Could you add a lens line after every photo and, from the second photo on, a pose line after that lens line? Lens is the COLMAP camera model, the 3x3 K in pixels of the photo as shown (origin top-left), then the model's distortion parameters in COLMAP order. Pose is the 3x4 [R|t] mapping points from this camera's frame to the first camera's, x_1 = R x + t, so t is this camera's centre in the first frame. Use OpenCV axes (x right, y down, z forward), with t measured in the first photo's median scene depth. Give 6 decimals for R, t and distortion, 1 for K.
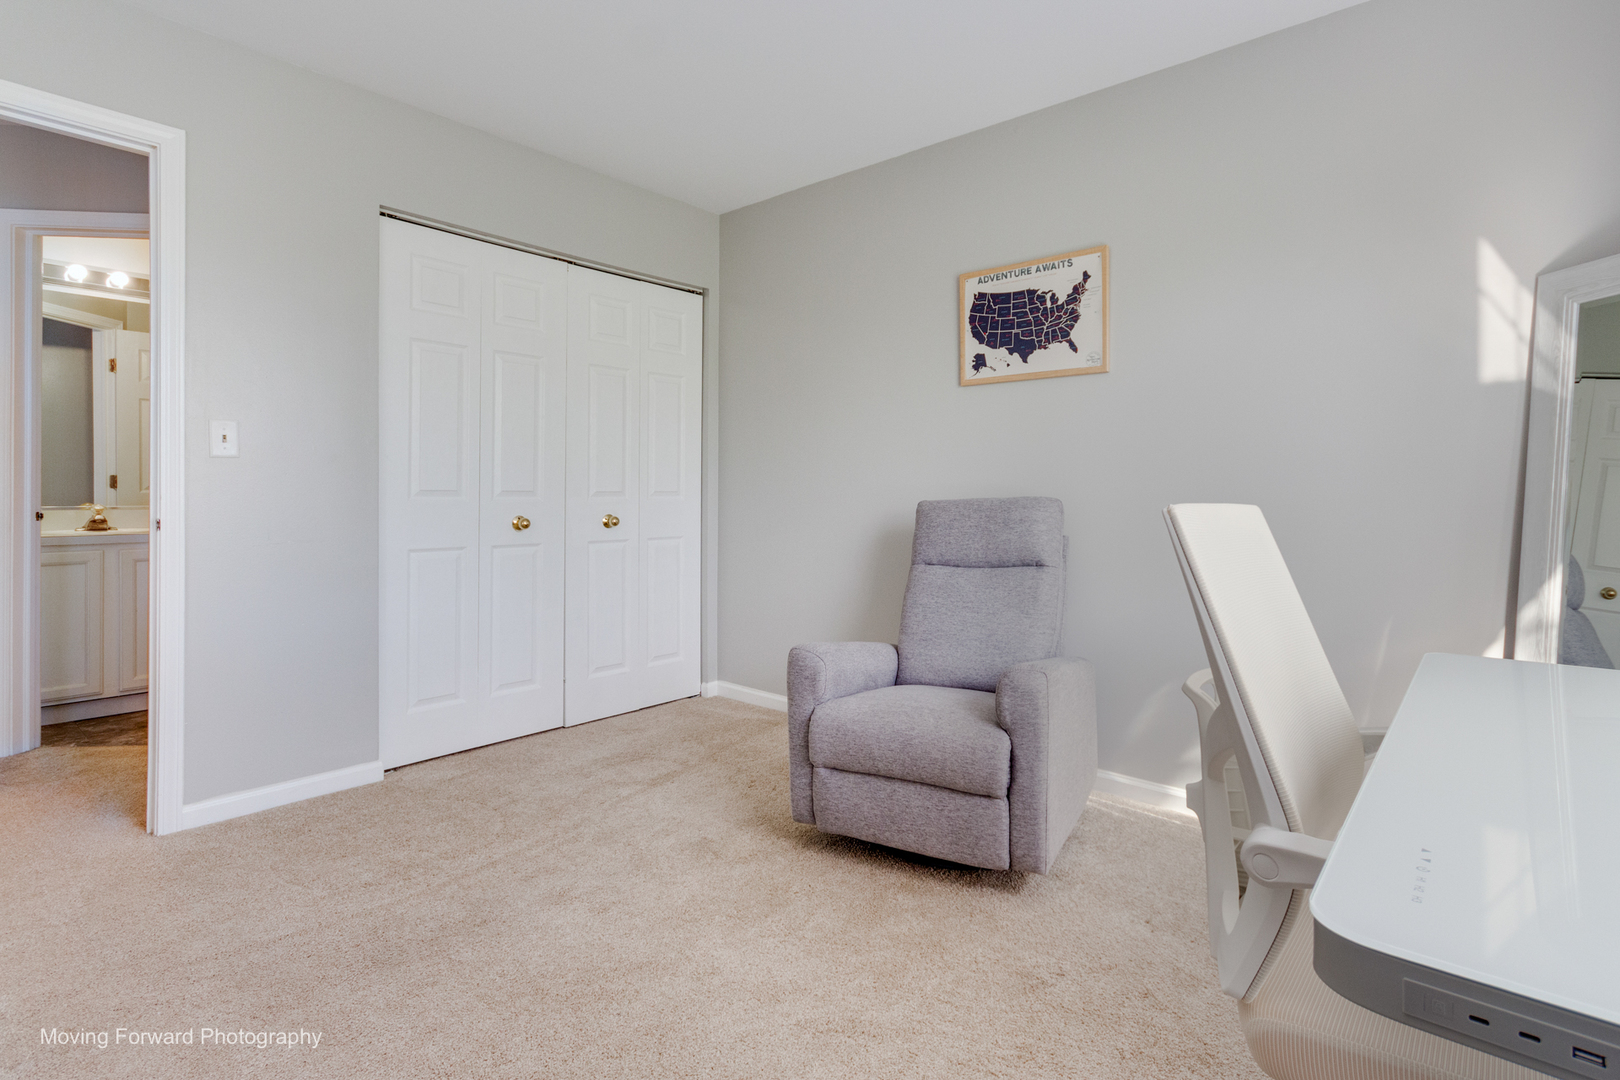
lens RADIAL K [[740.1, 0, 805.0], [0, 740.1, 529.1], [0, 0, 1]] dist [0.000800, 0.000026]
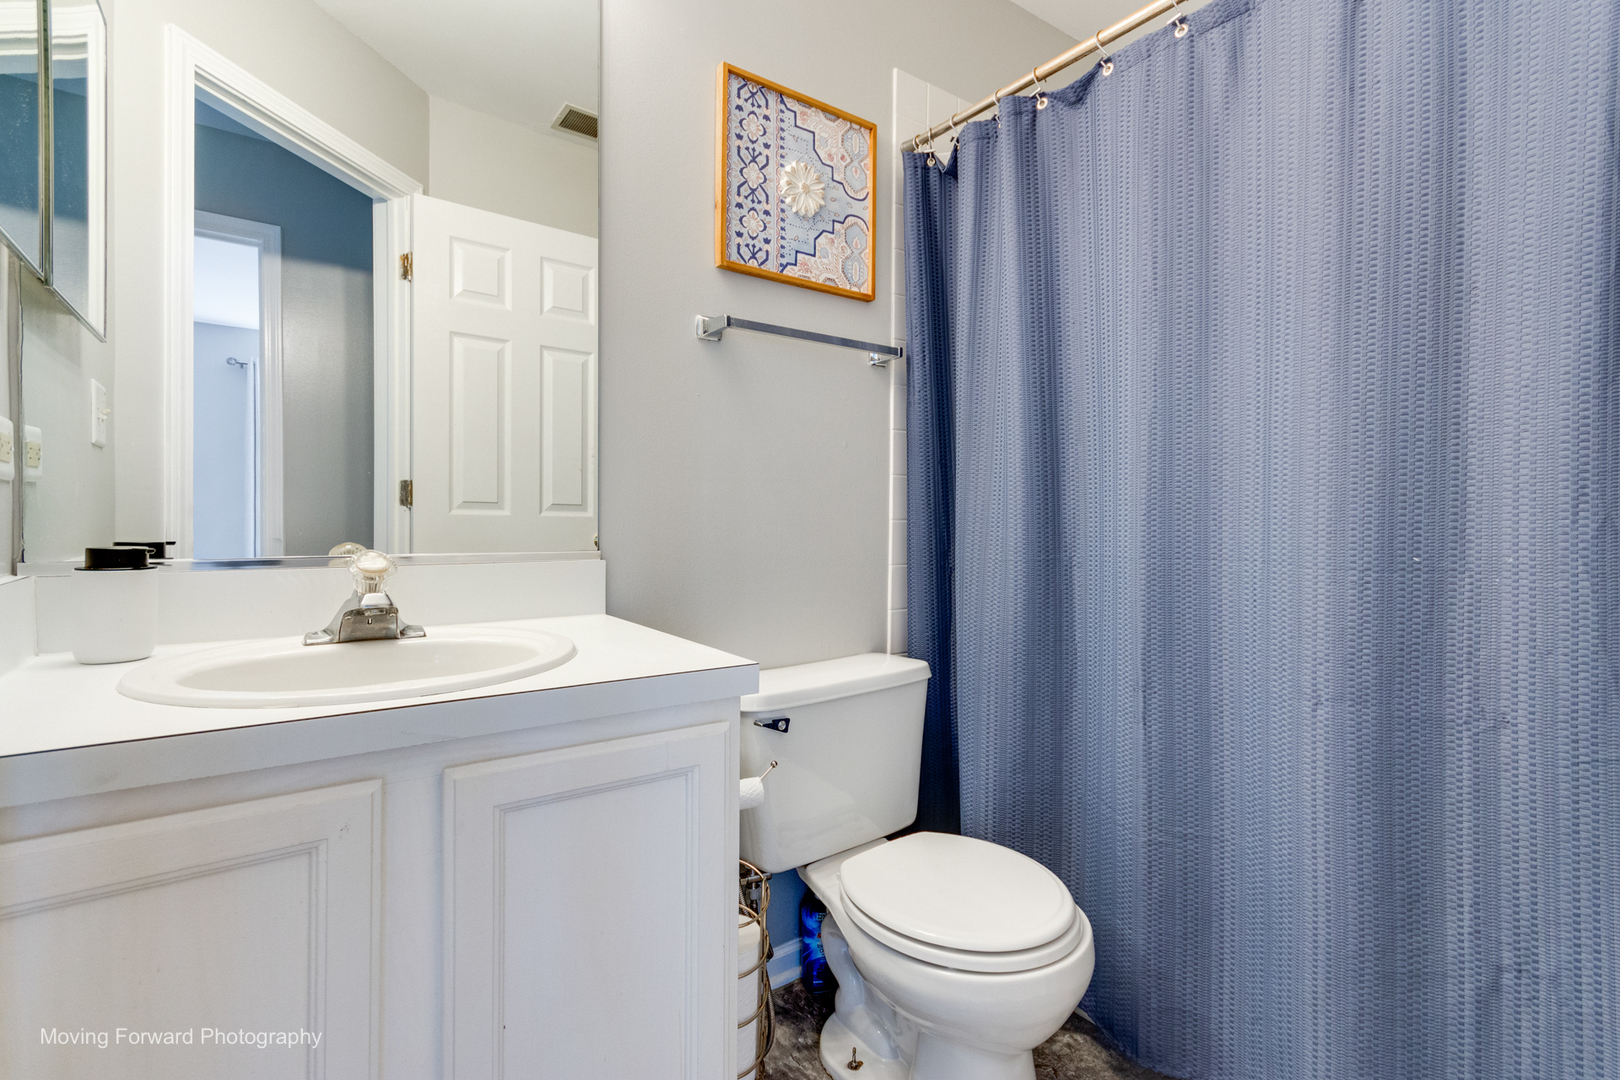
lens RADIAL K [[752.8, 0, 809.7], [0, 752.8, 530.4], [0, 0, 1]] dist [-0.000581, -0.000021]
pose [[0.968657, -0.011541, -0.248133, -0.710744], [0.006532, 0.999758, -0.021002, -0.033768], [0.248315, 0.018723, 0.968498, 0.752089]]
